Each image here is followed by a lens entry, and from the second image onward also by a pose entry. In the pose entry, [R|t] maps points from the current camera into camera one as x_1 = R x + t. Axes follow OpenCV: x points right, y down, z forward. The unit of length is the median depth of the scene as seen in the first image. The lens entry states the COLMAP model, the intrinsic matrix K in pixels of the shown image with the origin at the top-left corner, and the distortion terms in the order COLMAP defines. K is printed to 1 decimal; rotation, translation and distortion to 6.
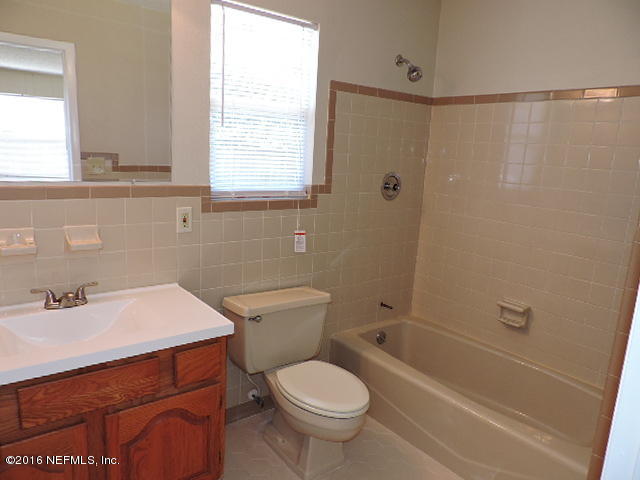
lens RADIAL K [[456.0, 0, 319.8], [0, 456.0, 240.5], [0, 0, 1]] dist [-0.020642, -0.000872]
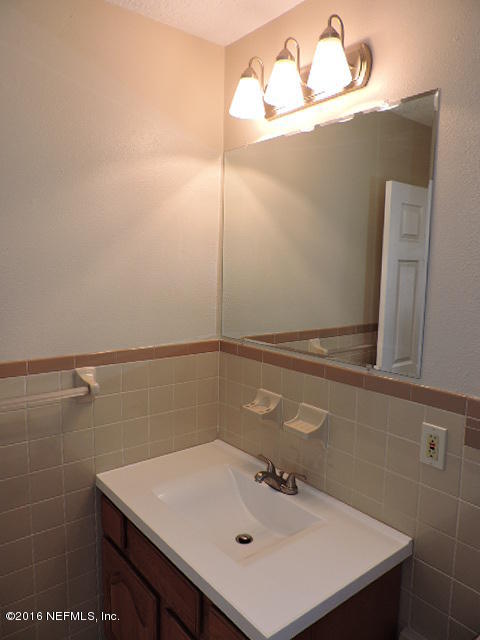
lens RADIAL K [[456.0, 0, 239.8], [0, 456.0, 321.2], [0, 0, 1]] dist [-0.020642, -0.000872]
pose [[0.015655, 0.073984, -0.997137, 0.279110], [-0.202749, 0.976776, 0.069290, -0.194557], [0.979106, 0.201083, 0.030291, 0.702836]]
